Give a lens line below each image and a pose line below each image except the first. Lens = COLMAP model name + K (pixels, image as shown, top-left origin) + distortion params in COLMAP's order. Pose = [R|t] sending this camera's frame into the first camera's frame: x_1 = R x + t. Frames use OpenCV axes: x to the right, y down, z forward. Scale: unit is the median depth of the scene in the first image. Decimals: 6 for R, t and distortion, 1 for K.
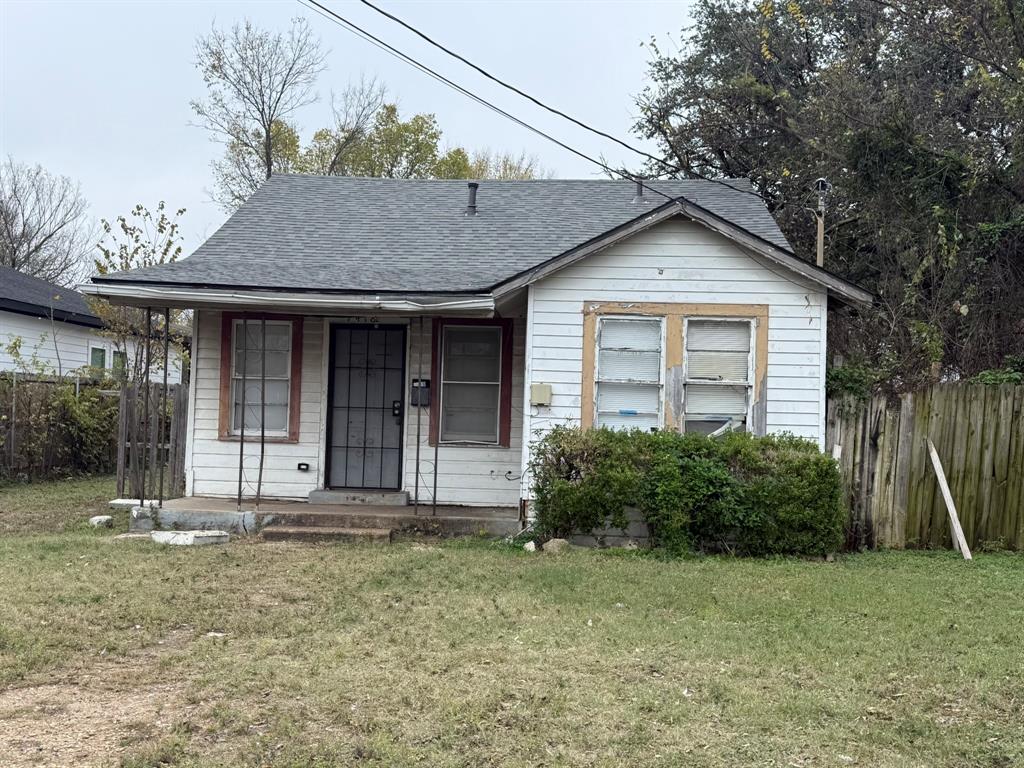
lens RADIAL K [[1073.0, 0, 512.0], [0, 1073.0, 384.0], [0, 0, 1]] dist [0.155785, -0.001469]
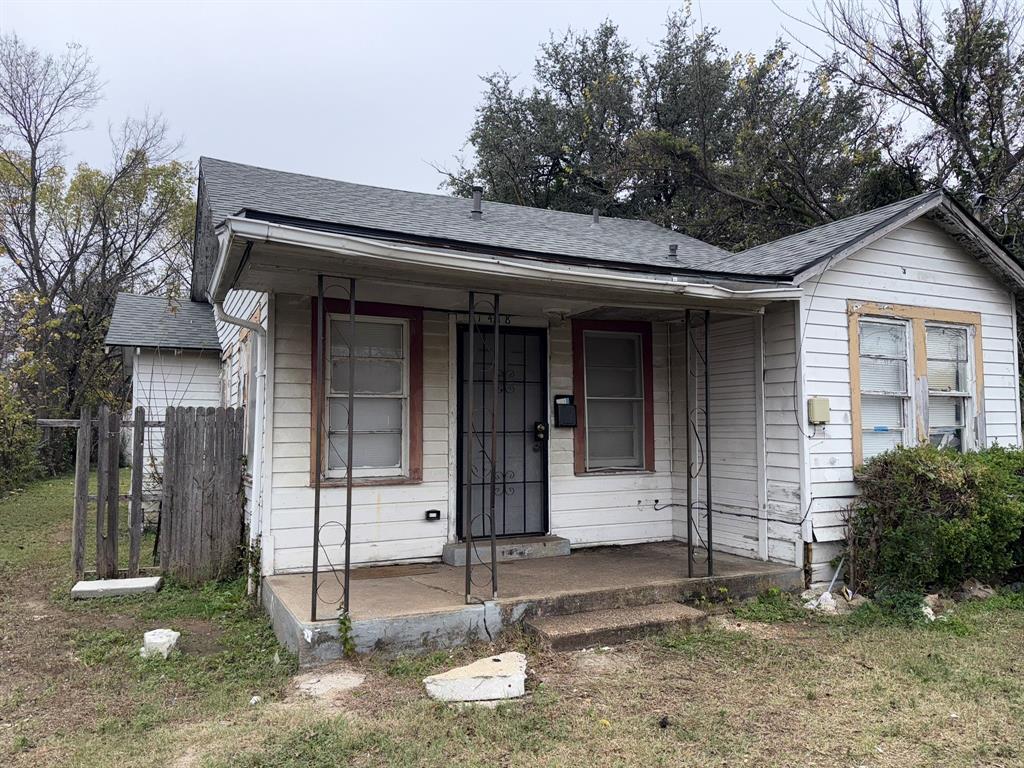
lens RADIAL K [[702.3, 0, 512.0], [0, 702.3, 384.0], [0, 0, 1]] dist [0.065097, -0.003358]
pose [[0.880200, -0.003471, 0.474591, -0.374469], [0.015275, 0.999662, -0.021019, -0.002143], [-0.474358, 0.025750, 0.879956, 0.547194]]
